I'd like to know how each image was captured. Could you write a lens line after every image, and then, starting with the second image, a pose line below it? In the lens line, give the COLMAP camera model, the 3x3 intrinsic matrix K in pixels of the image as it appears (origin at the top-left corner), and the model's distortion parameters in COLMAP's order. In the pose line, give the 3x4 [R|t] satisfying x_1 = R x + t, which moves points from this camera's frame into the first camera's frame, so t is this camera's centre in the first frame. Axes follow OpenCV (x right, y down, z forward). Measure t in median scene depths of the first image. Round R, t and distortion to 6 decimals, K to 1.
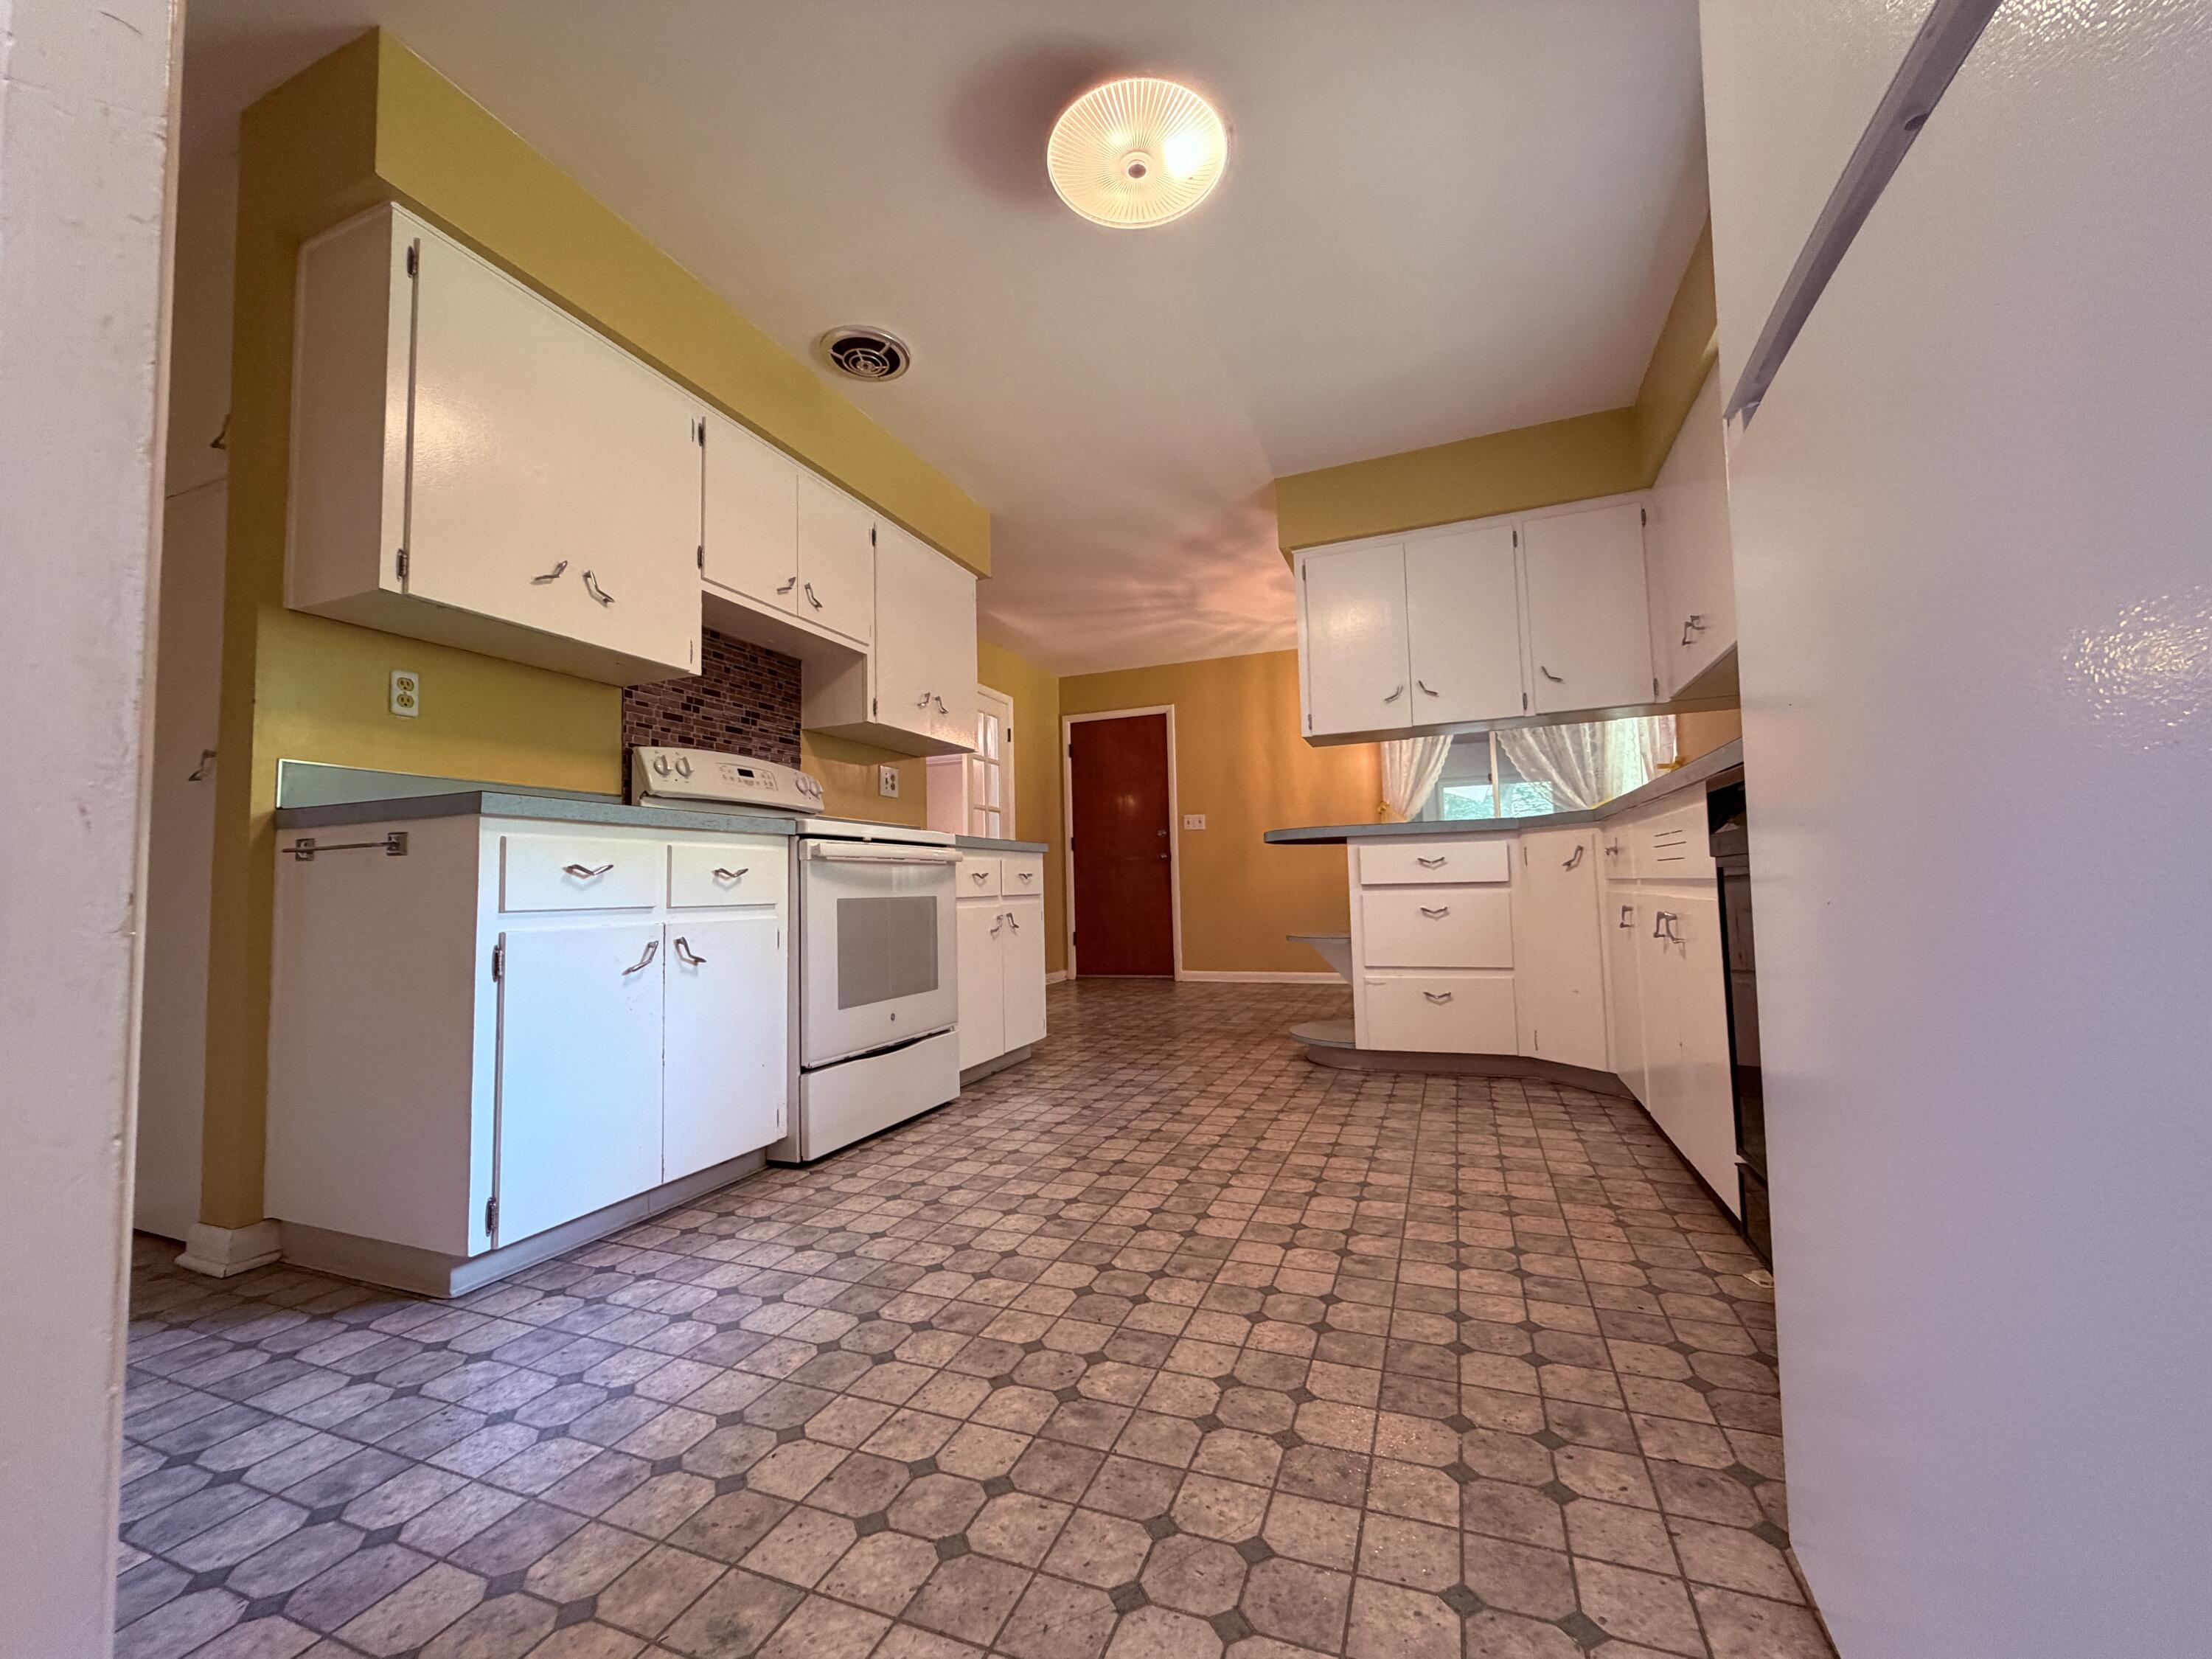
lens RADIAL K [[874.4, 0, 1109.0], [0, 874.4, 833.6], [0, 0, 1]] dist [0.003525, -0.000302]
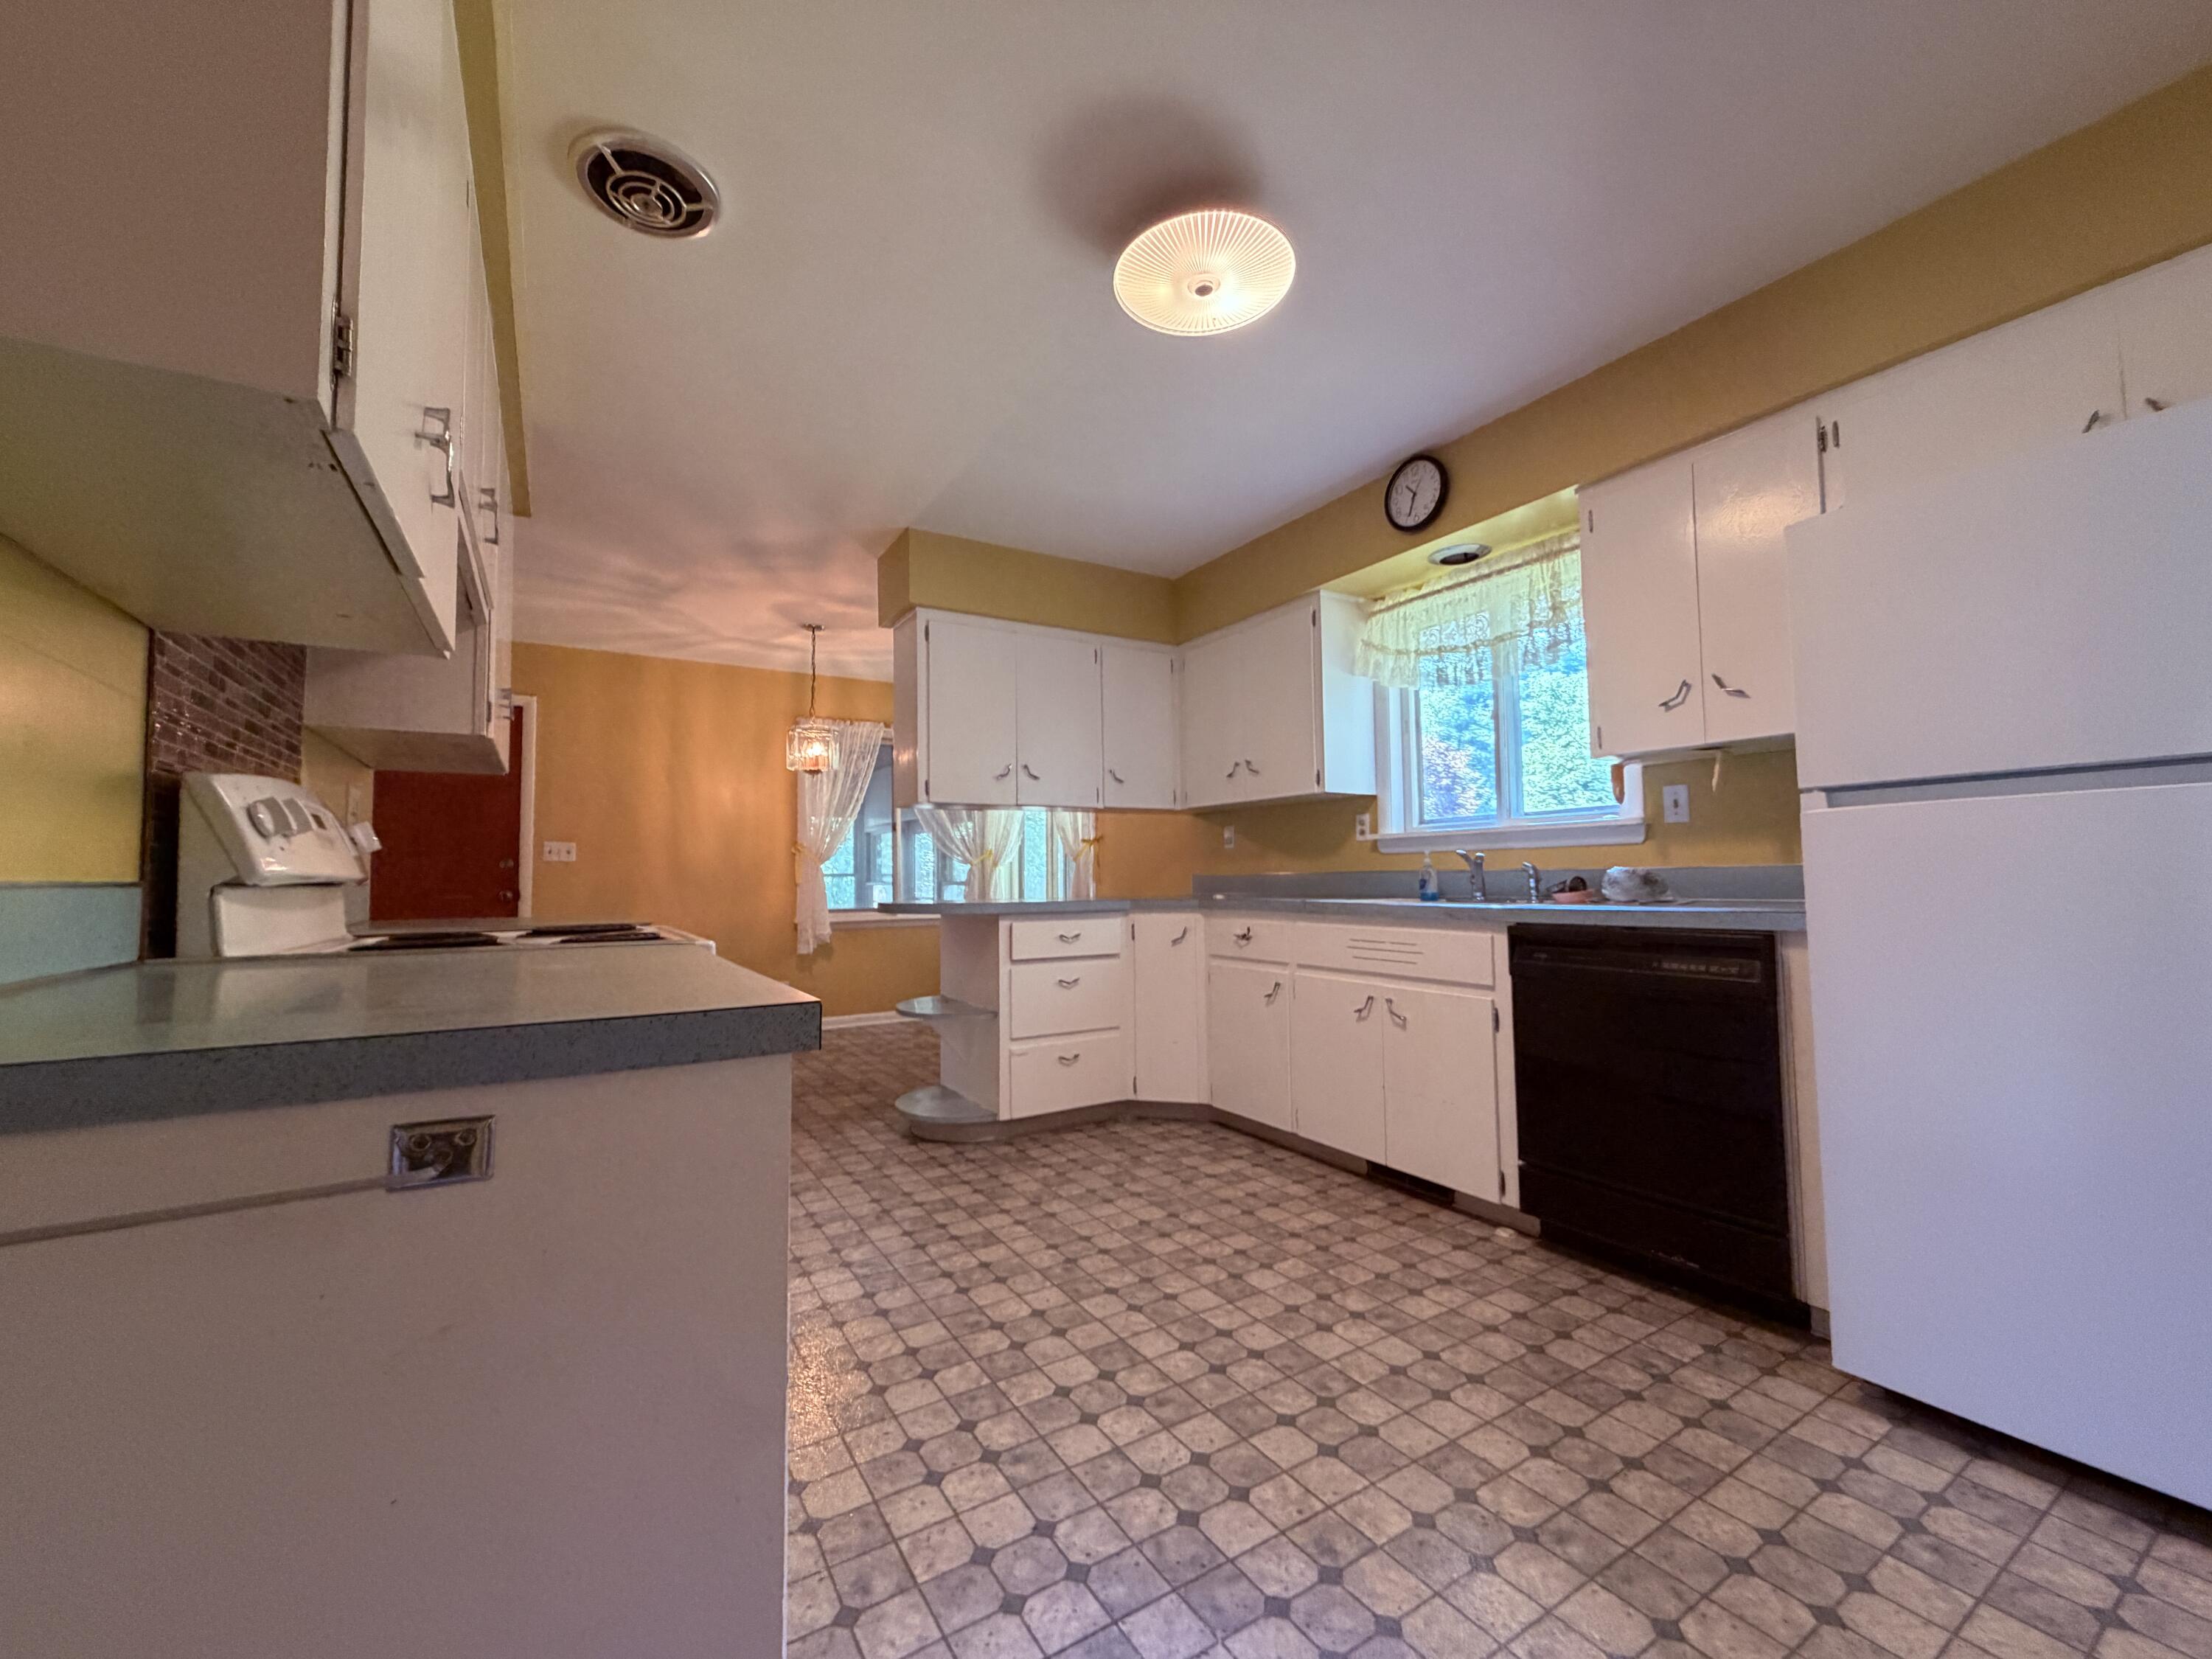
lens RADIAL K [[874.4, 0, 1095.1], [0, 874.4, 835.3], [0, 0, 1]] dist [0.003525, -0.000302]
pose [[0.605502, 0.058609, 0.793683, -0.826812], [-0.056595, 0.997931, -0.030515, -0.108184], [-0.793829, -0.026442, 0.607566, 0.500302]]
